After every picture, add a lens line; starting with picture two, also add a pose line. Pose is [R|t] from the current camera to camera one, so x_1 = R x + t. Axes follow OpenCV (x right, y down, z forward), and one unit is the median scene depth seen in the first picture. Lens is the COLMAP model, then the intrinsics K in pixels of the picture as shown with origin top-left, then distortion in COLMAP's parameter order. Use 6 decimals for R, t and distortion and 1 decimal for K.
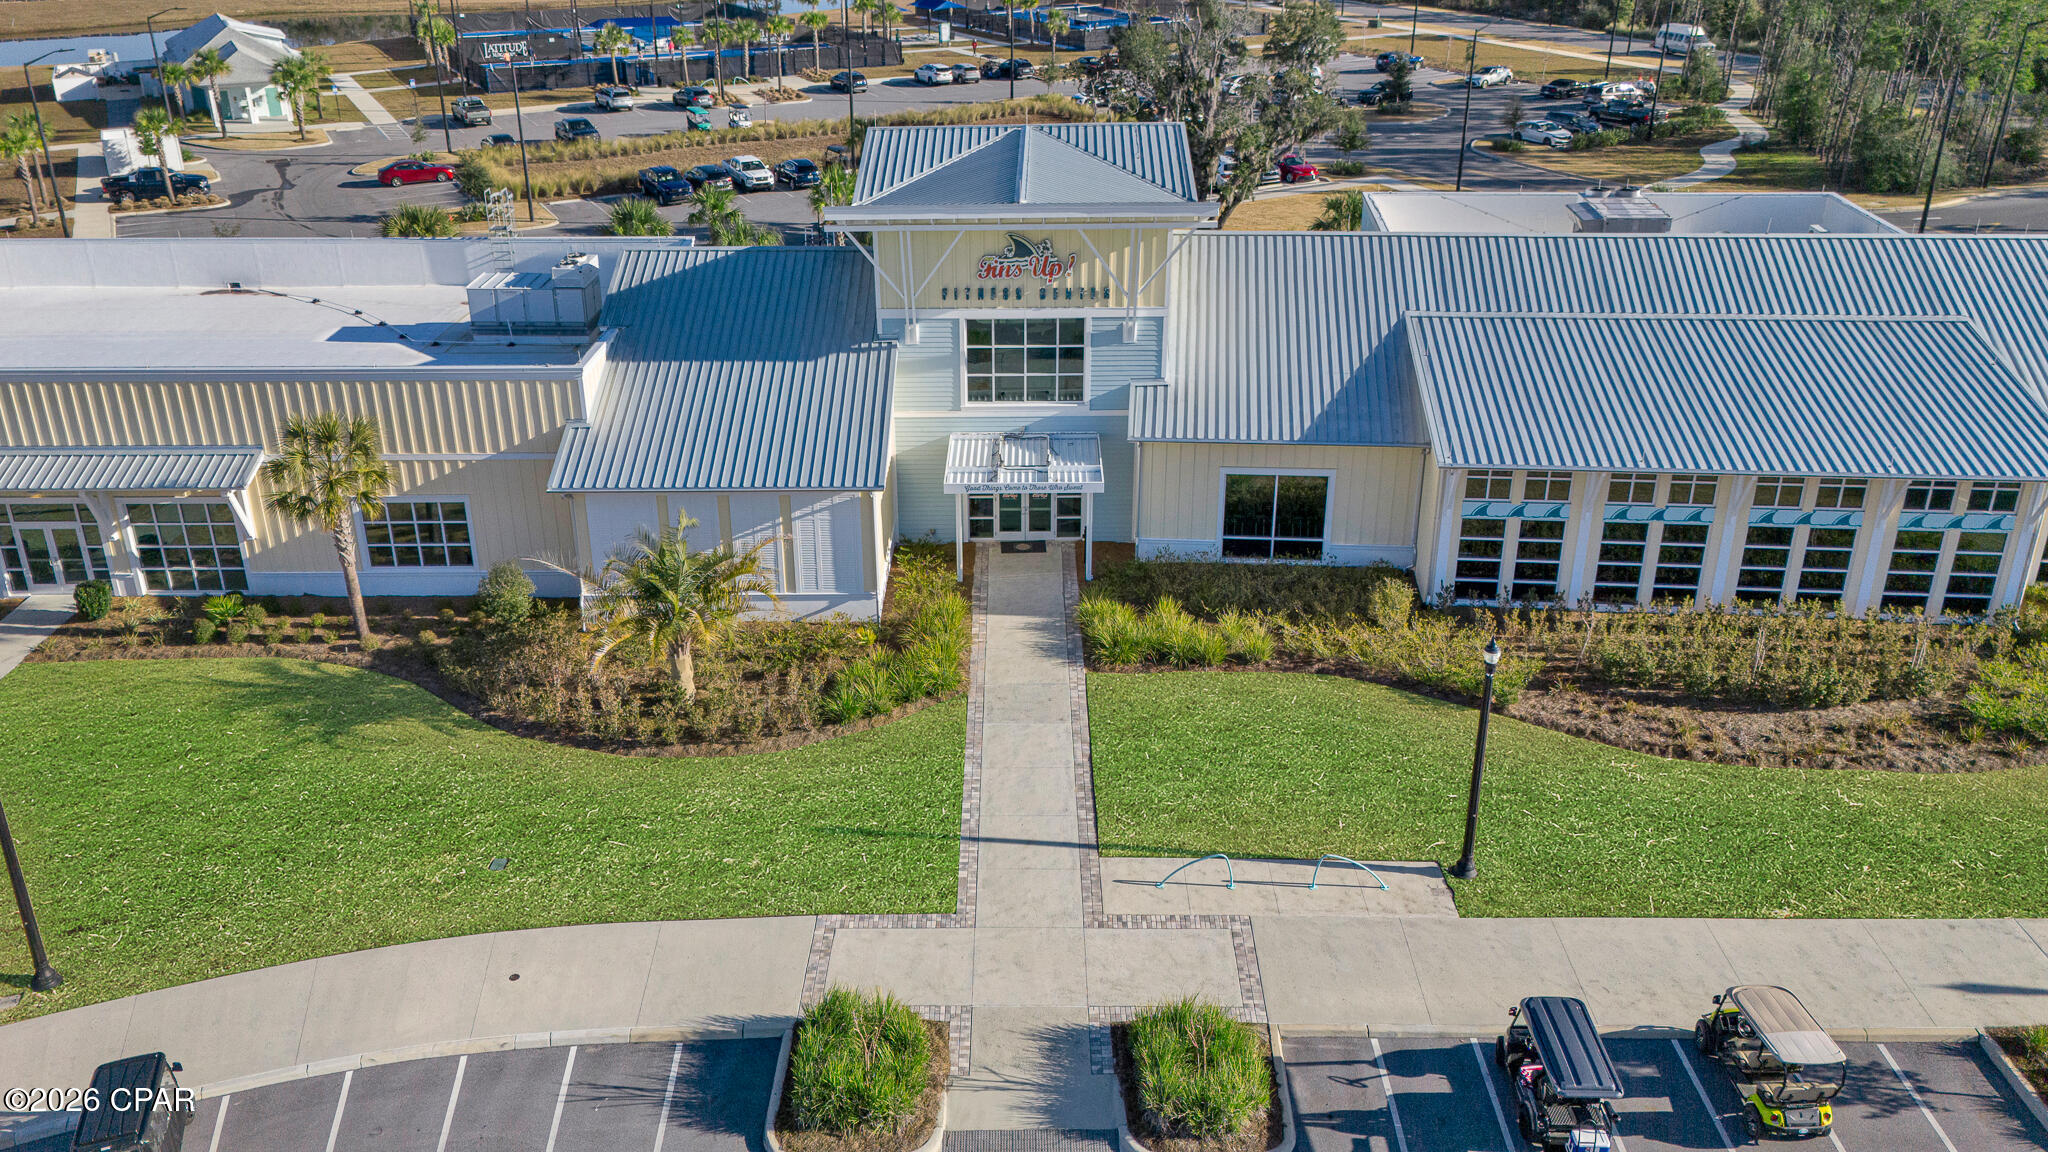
lens RADIAL K [[1504.6, 0, 1016.5], [0, 1504.6, 531.2], [0, 0, 1]] dist [0.084508, -0.090605]
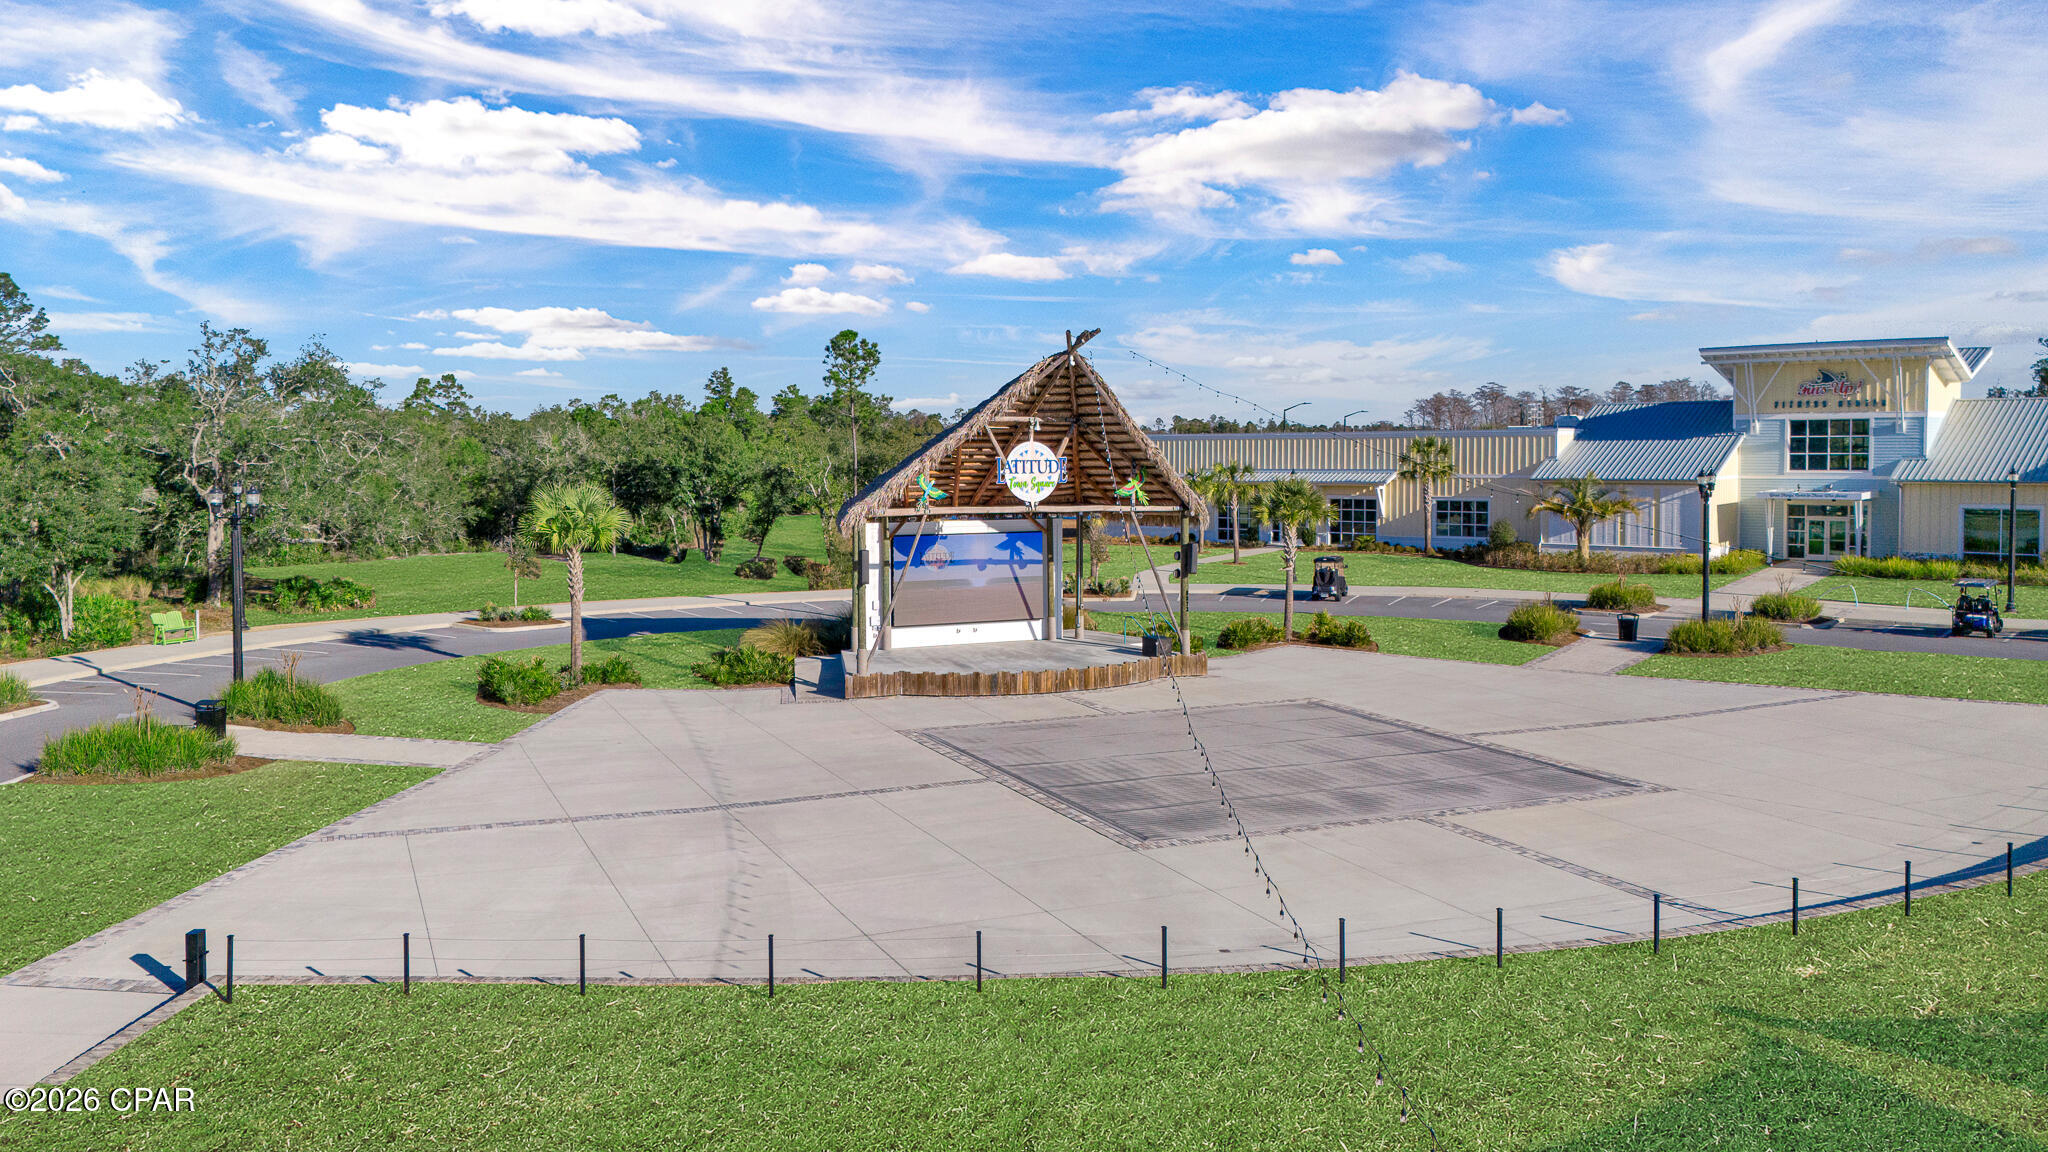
lens RADIAL K [[1521.9, 0, 930.0], [0, 1521.9, 459.4], [0, 0, 1]] dist [0.105076, -0.139035]
pose [[0.748193, 0.003385, -0.663472, 0.416899], [-0.269480, 0.915340, -0.299221, 0.713832], [0.606290, 0.402667, 0.685763, -0.824928]]
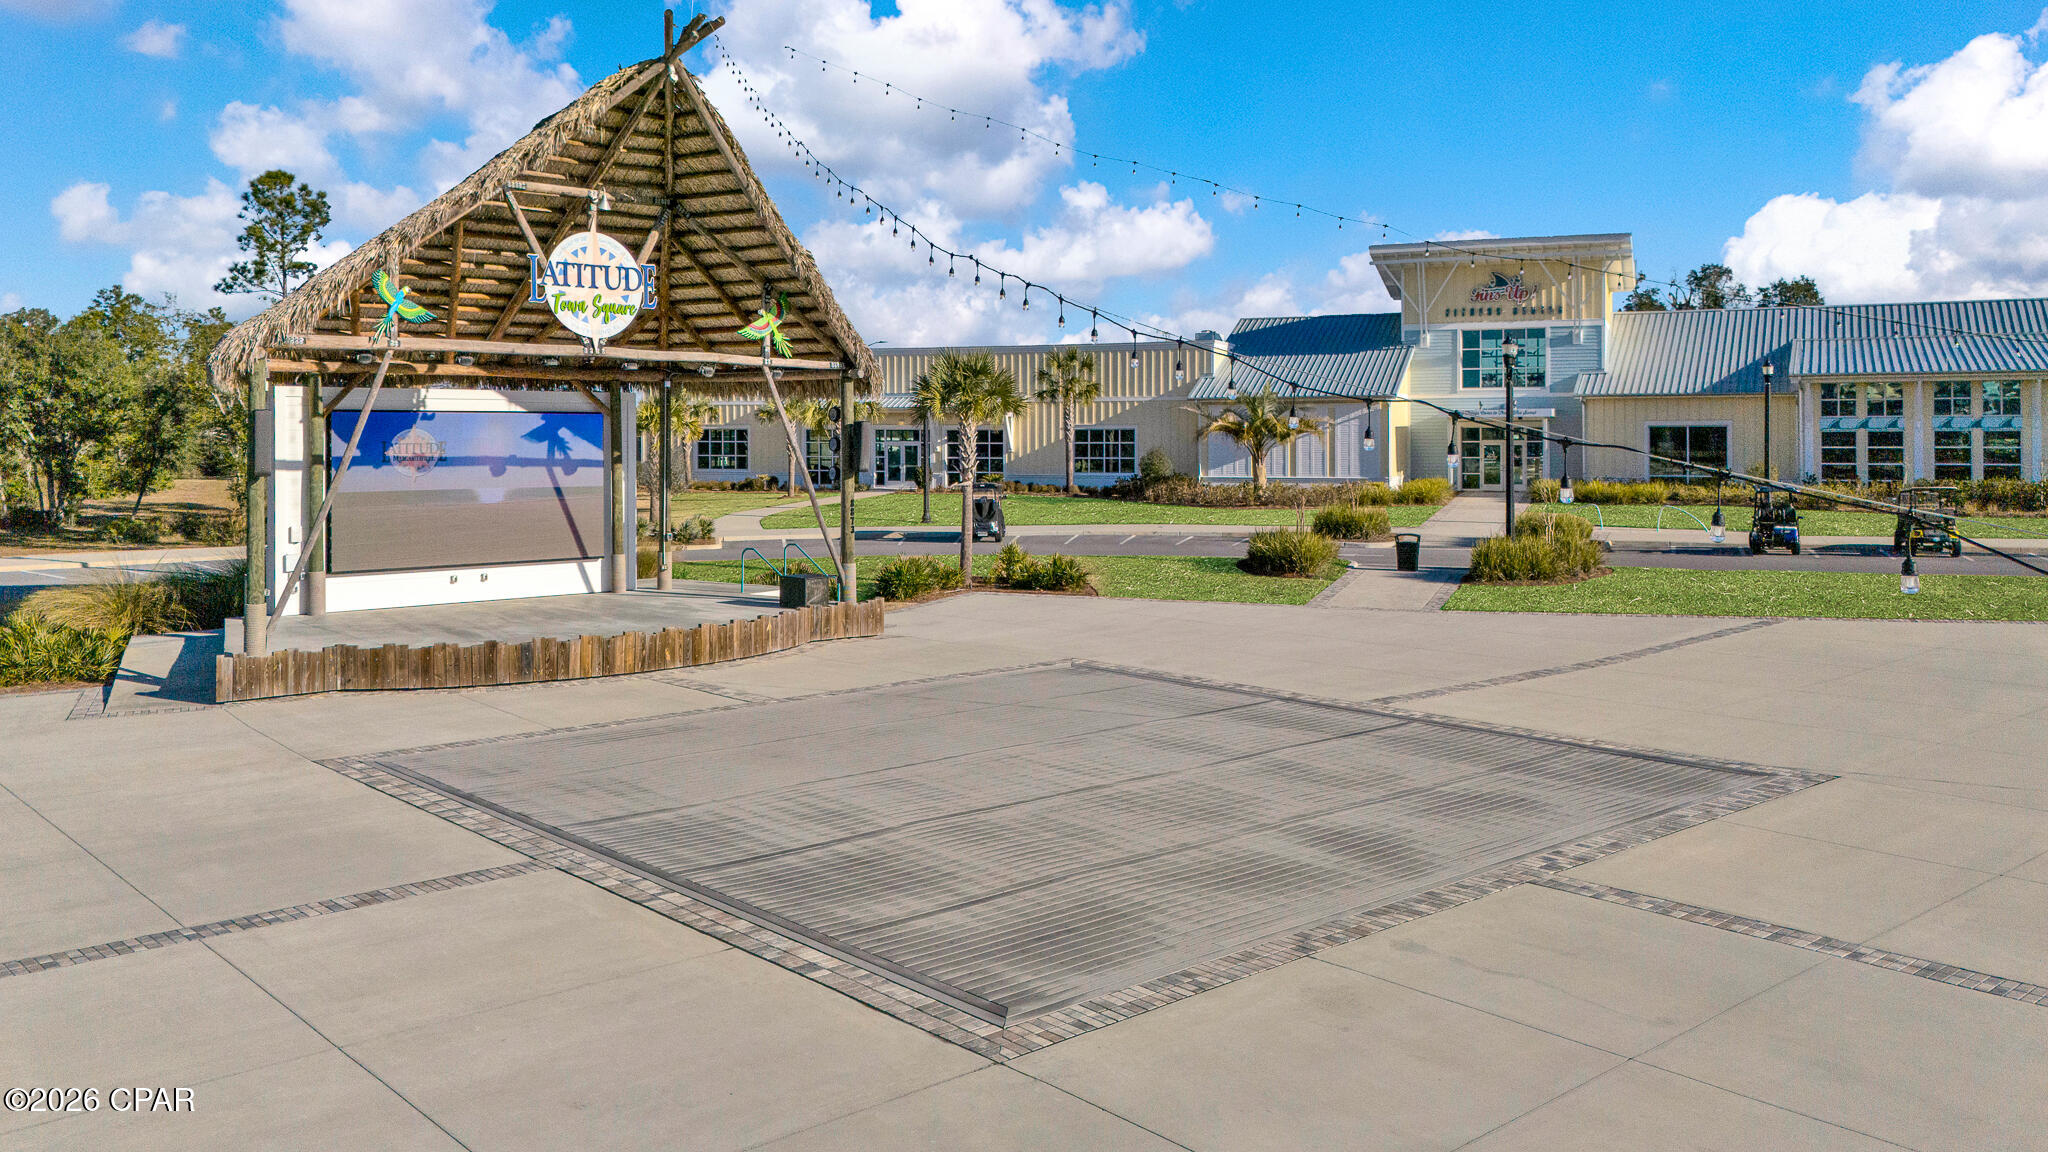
lens RADIAL K [[1599.9, 0, 992.2], [0, 1599.9, 451.7], [0, 0, 1]] dist [0.041624, -0.076264]
pose [[0.928416, 0.004084, -0.371521, 0.129355], [-0.153308, 0.915057, -0.373051, 0.652069], [0.338439, 0.403304, 0.850179, -0.488167]]
